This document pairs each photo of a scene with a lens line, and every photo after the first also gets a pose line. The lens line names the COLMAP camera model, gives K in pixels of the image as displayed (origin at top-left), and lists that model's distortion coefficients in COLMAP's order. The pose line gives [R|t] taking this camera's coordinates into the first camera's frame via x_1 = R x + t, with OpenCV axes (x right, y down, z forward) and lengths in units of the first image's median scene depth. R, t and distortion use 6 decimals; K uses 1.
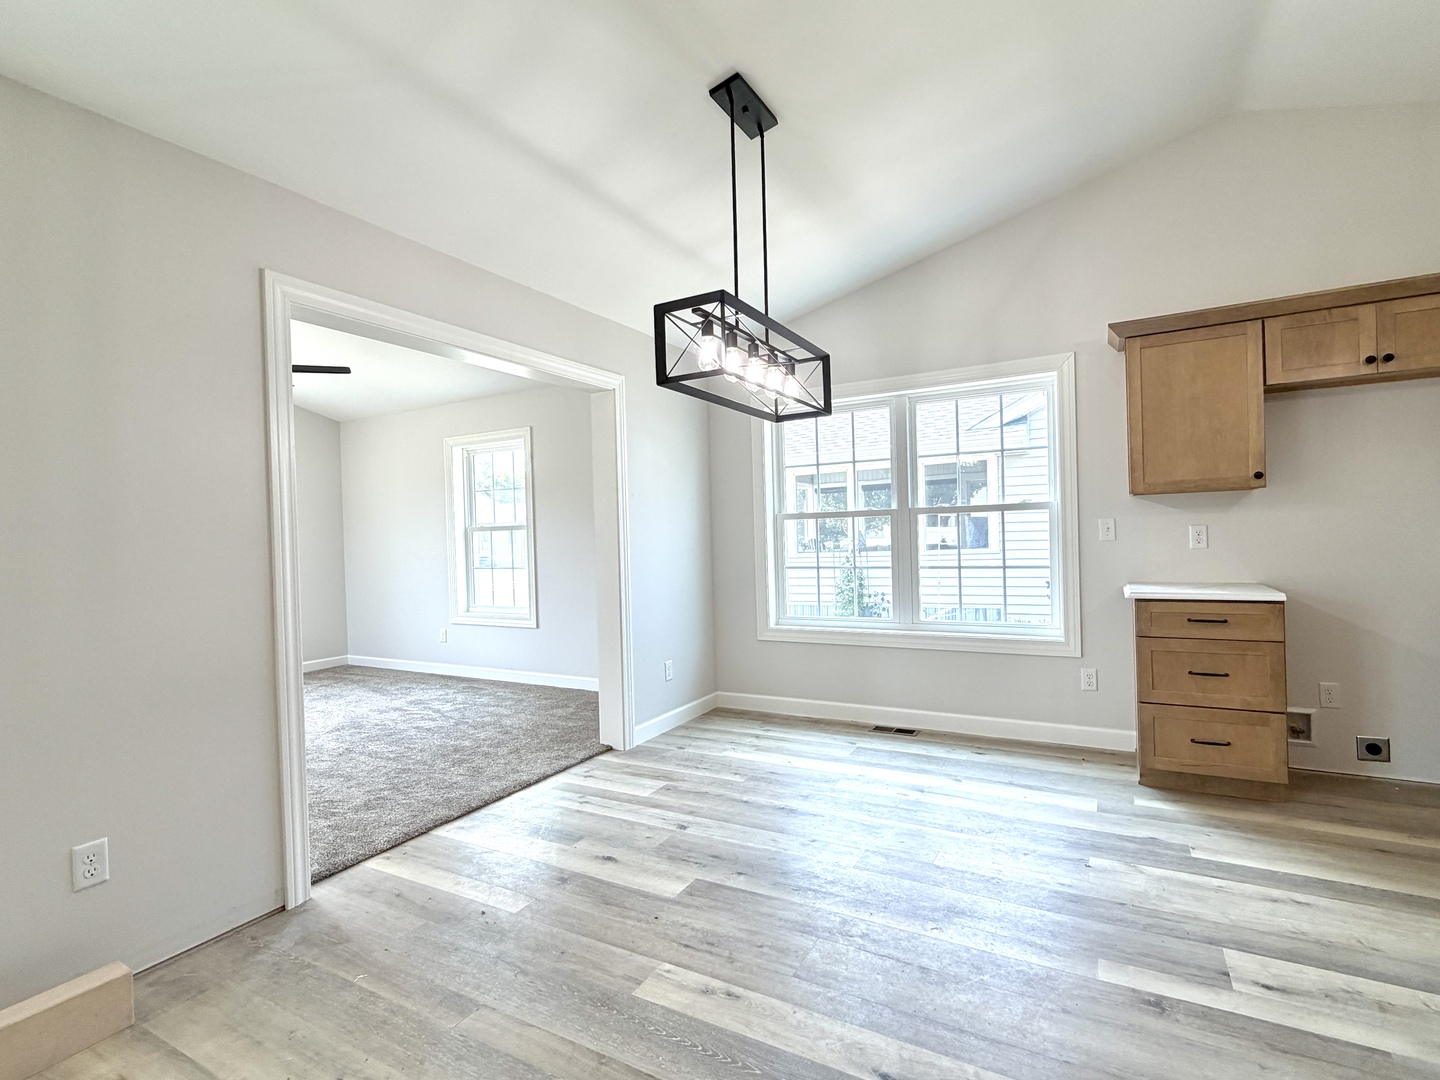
lens RADIAL K [[707.4, 0, 720.7], [0, 707.4, 535.6], [0, 0, 1]] dist [-0.003395, -0.000417]
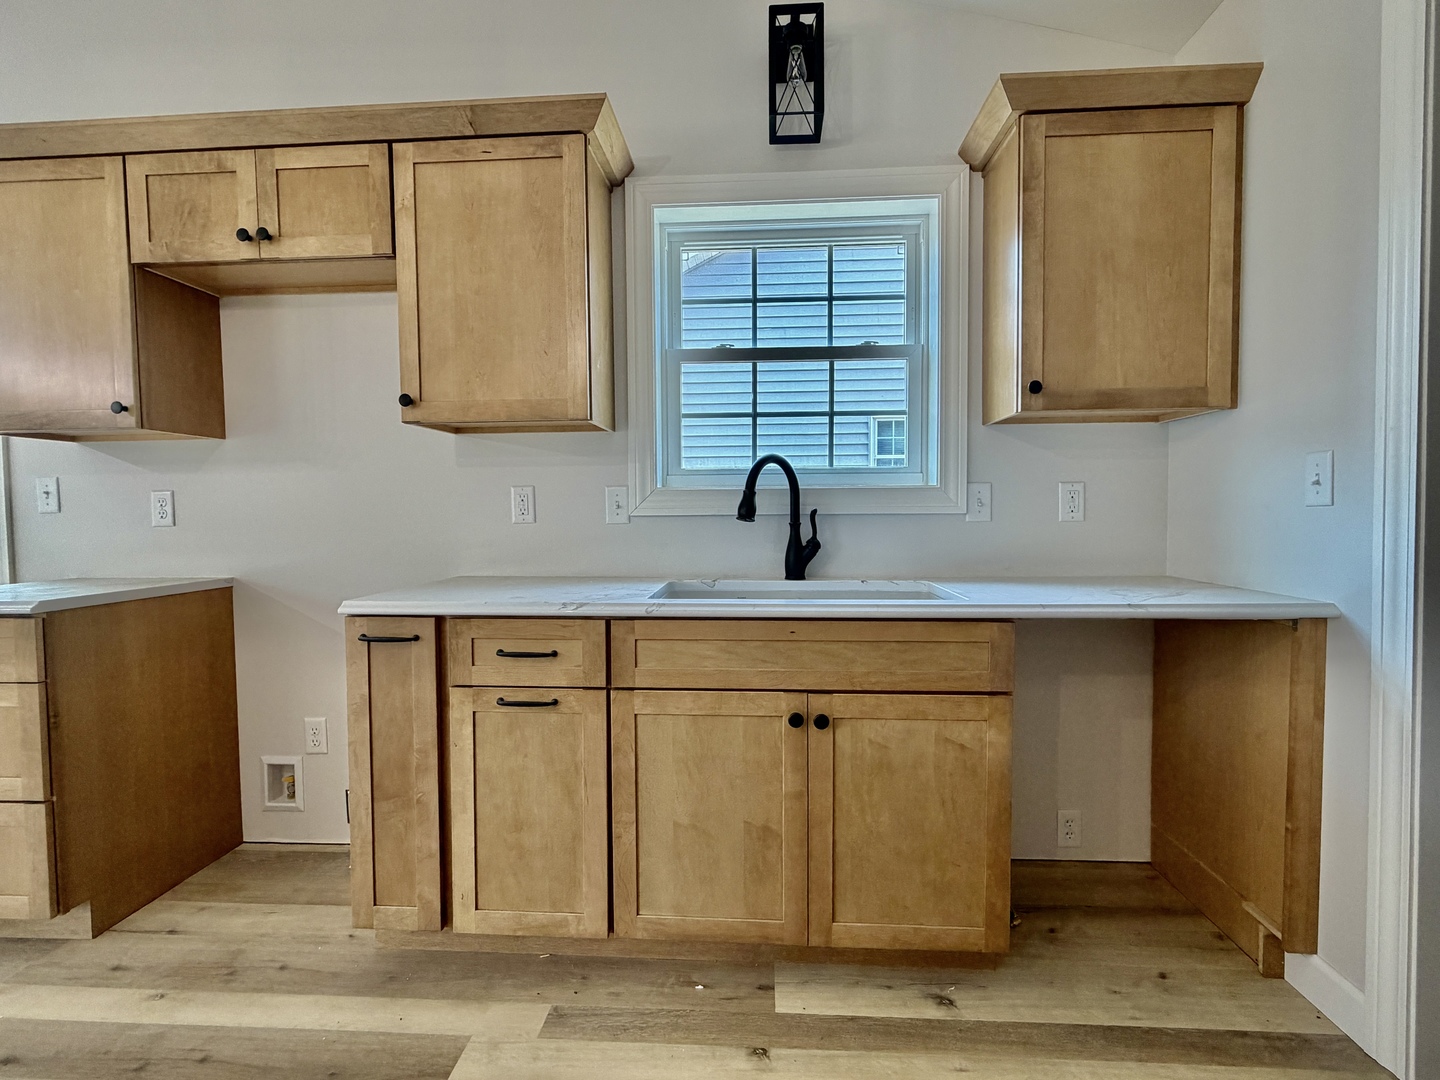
lens RADIAL K [[707.4, 0, 718.5], [0, 707.4, 537.9], [0, 0, 1]] dist [-0.003395, -0.000417]
pose [[0.904189, 0.003650, 0.427116, 0.827637], [-0.016131, 0.999542, 0.025605, 0.003731], [-0.426827, -0.030042, 0.903834, 0.174989]]
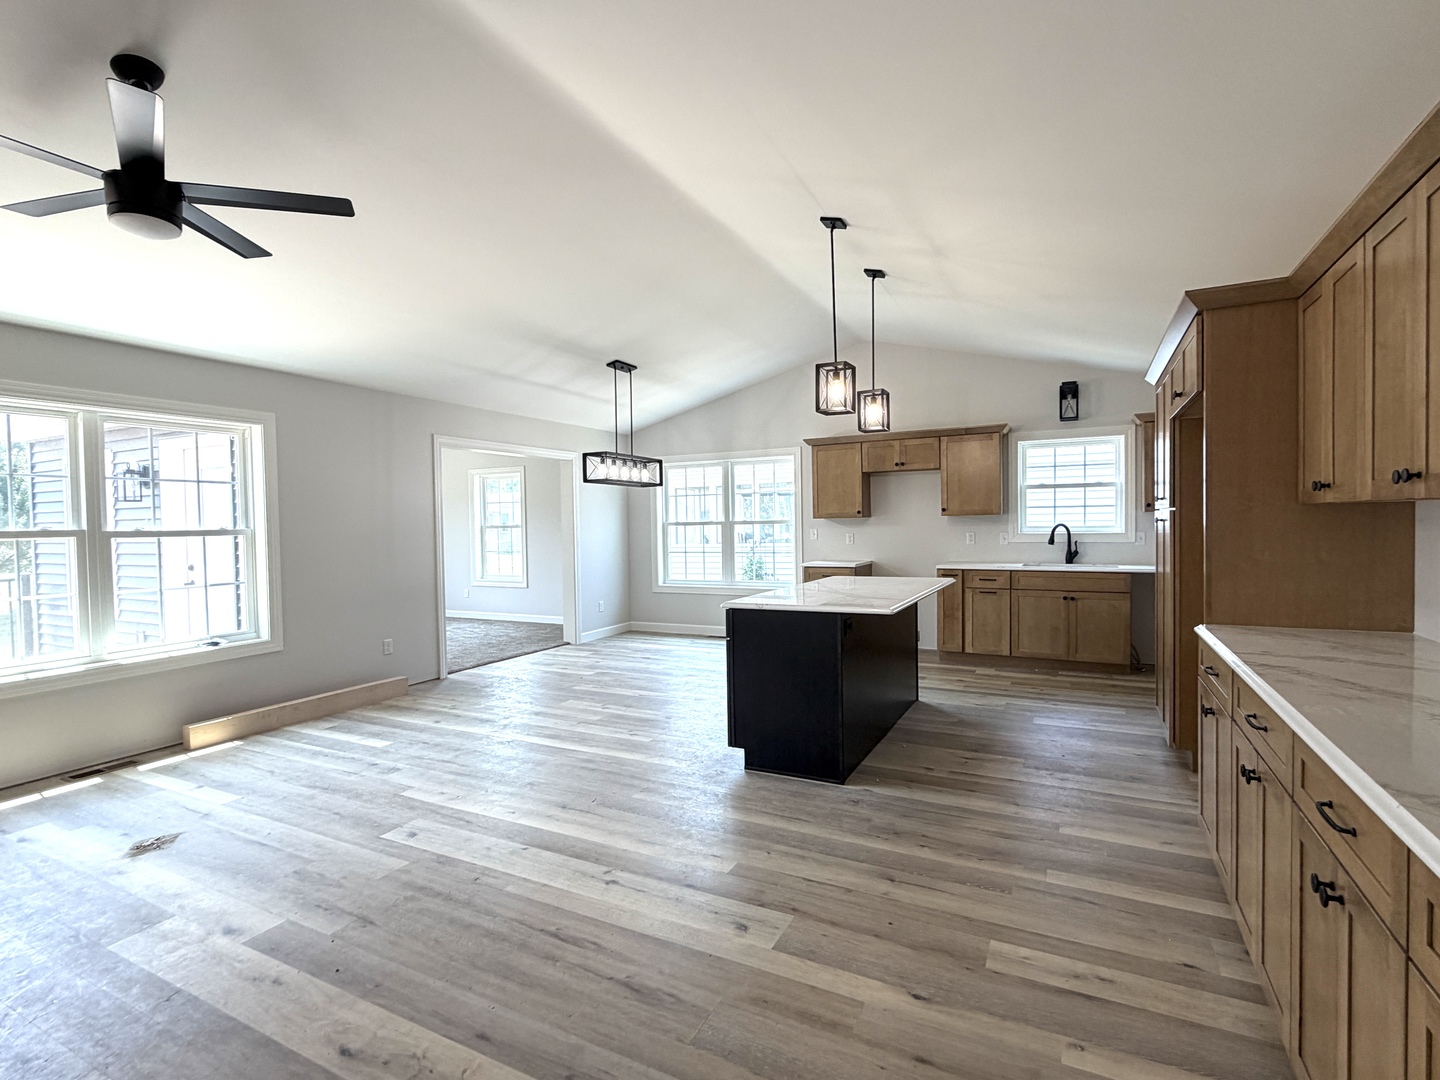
lens RADIAL K [[707.4, 0, 713.2], [0, 707.4, 538.4], [0, 0, 1]] dist [-0.003395, -0.000417]
pose [[0.999545, 0.011380, 0.027941, 0.202497], [-0.011940, 0.999730, 0.019947, -0.035373], [-0.027706, -0.020271, 0.999411, -1.051013]]
